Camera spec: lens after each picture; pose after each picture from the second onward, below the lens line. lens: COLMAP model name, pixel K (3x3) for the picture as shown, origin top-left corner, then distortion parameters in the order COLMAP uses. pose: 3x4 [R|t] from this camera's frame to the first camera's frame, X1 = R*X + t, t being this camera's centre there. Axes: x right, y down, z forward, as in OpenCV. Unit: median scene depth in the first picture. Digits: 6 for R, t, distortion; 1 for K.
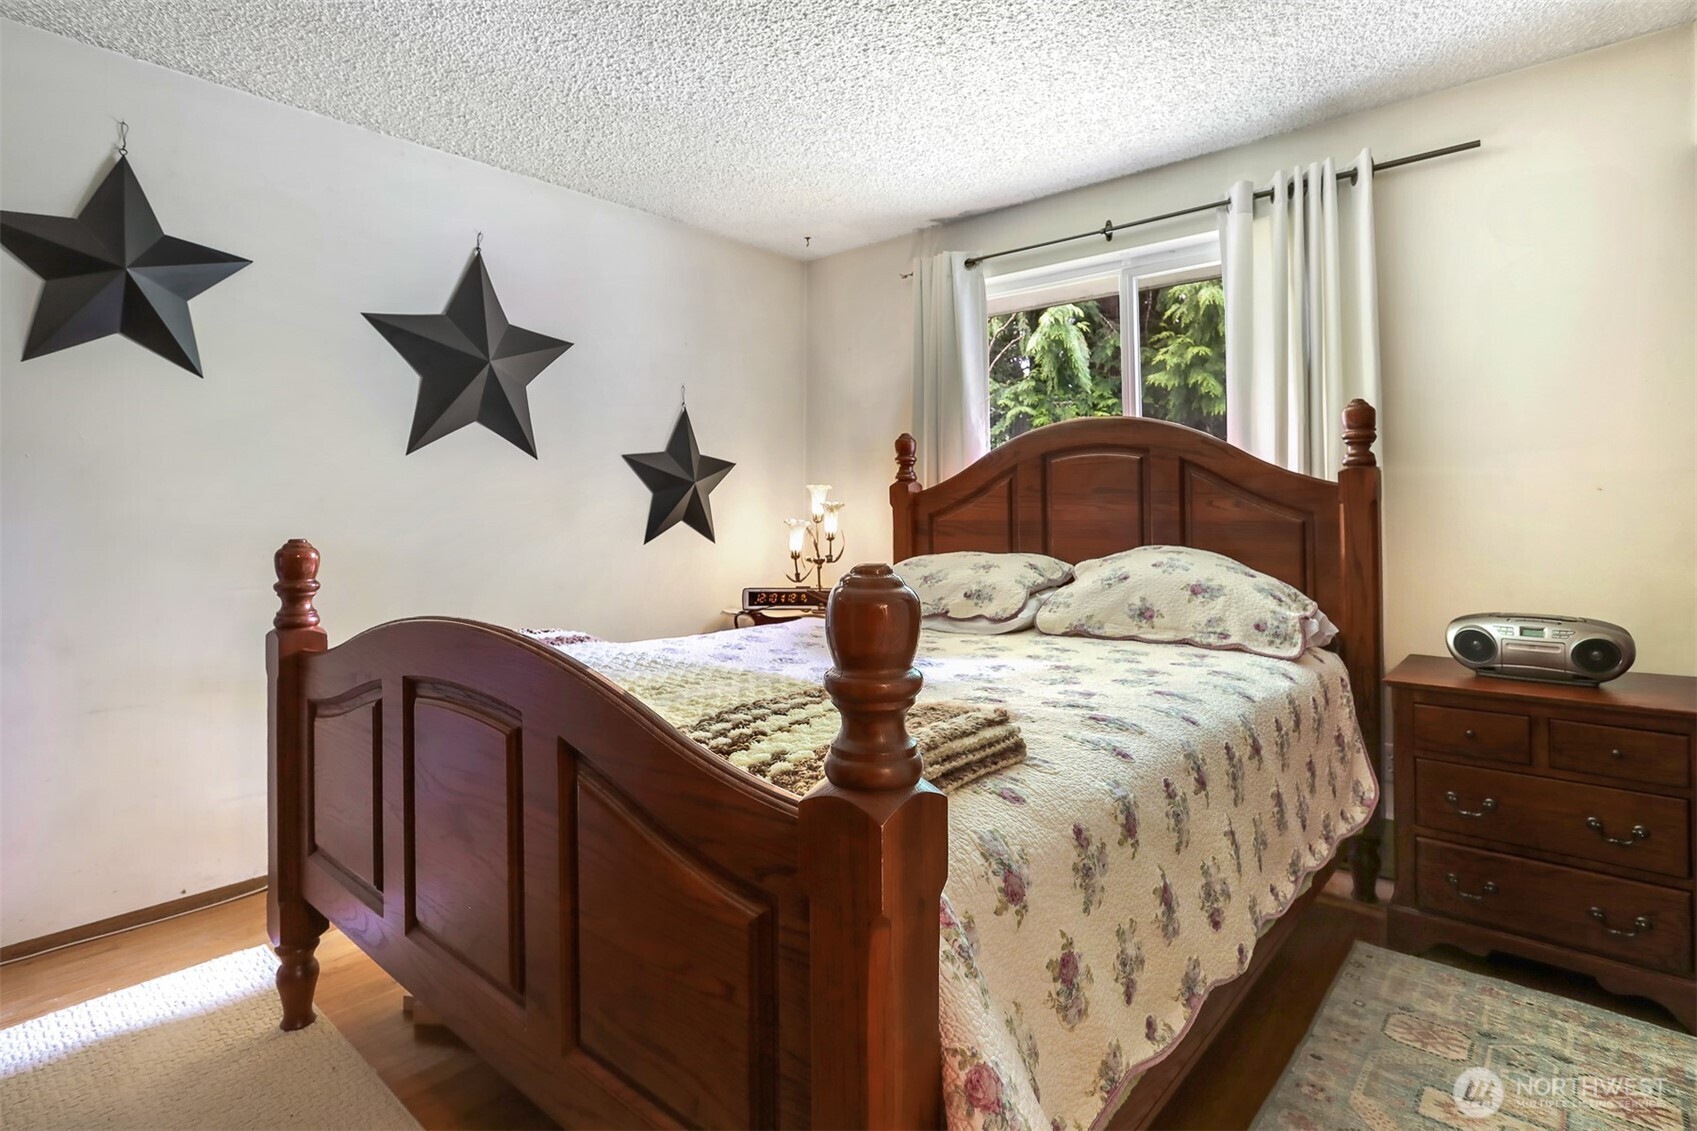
lens RADIAL K [[870.2, 0, 845.2], [0, 870.2, 504.0], [0, 0, 1]] dist [-0.019651, 0.000480]
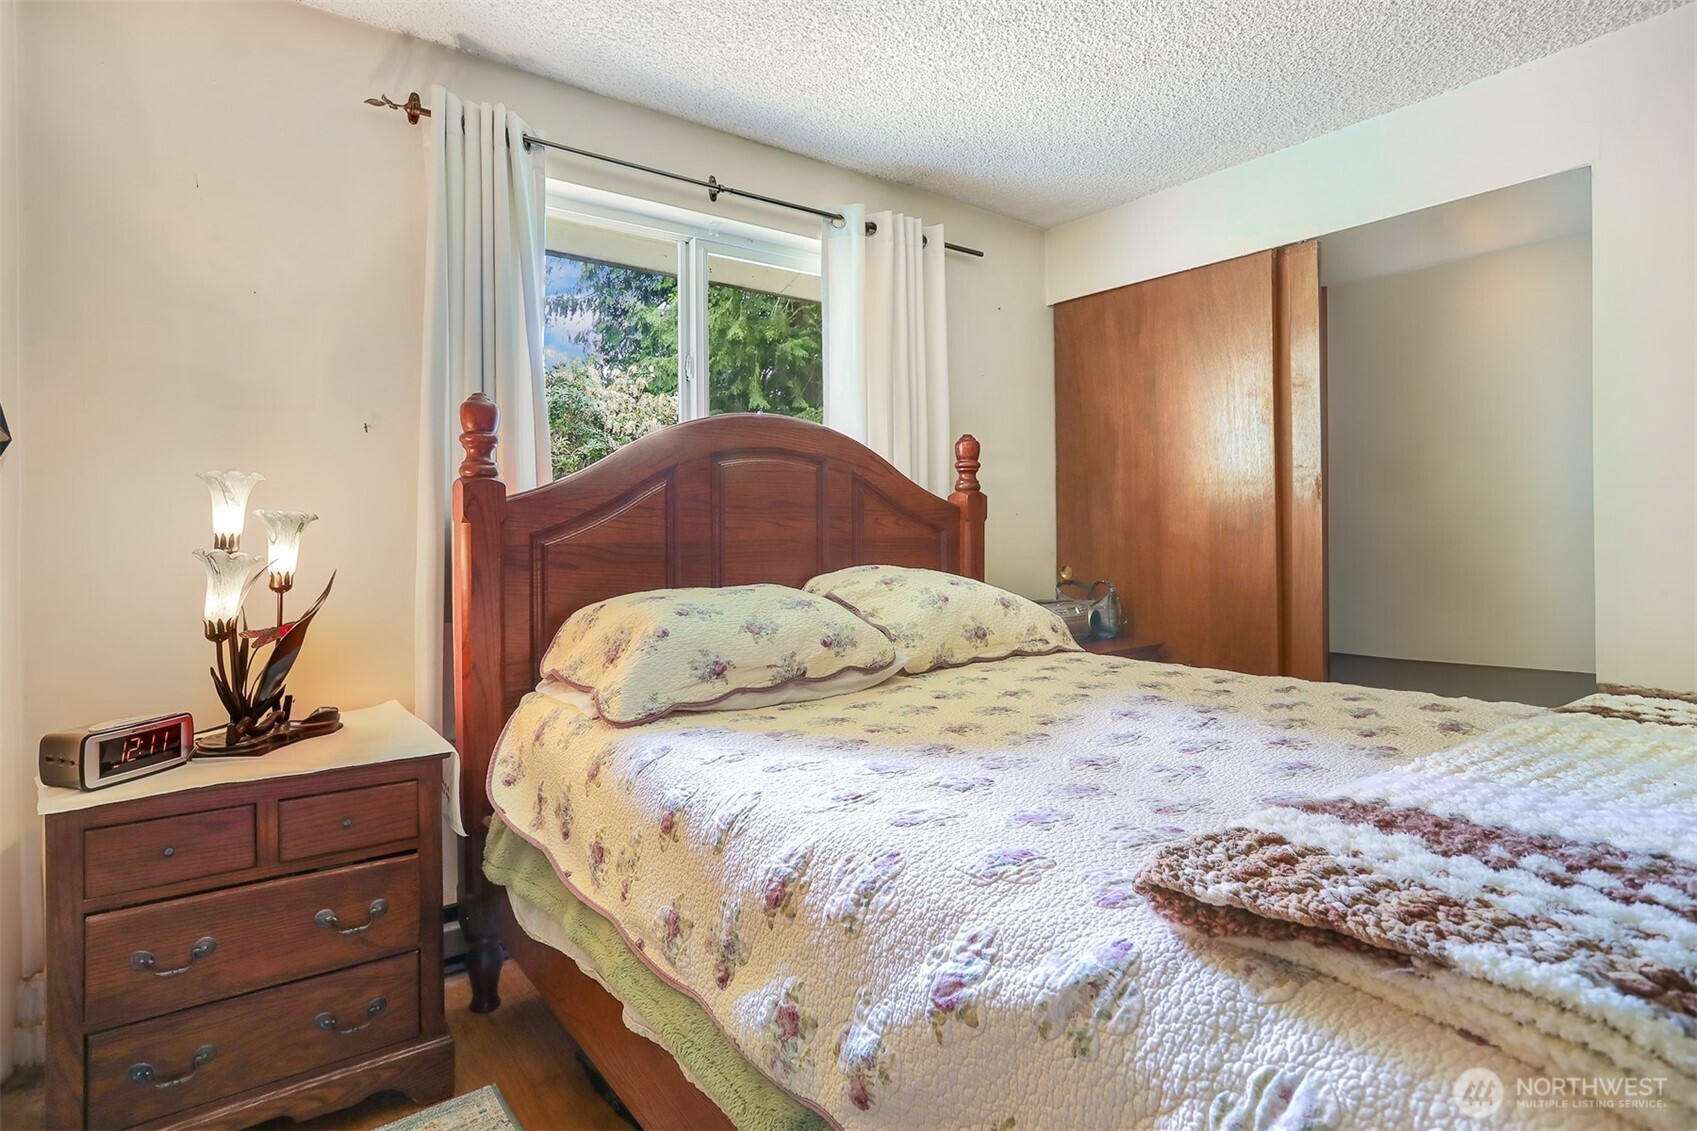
lens RADIAL K [[888.5, 0, 845.9], [0, 888.5, 526.8], [0, 0, 1]] dist [-0.000663, 0.000206]
pose [[0.208106, 0.003798, 0.978099, -0.581060], [-0.003813, 0.999988, -0.003072, 0.009521], [-0.978099, -0.003091, 0.208118, 0.825062]]
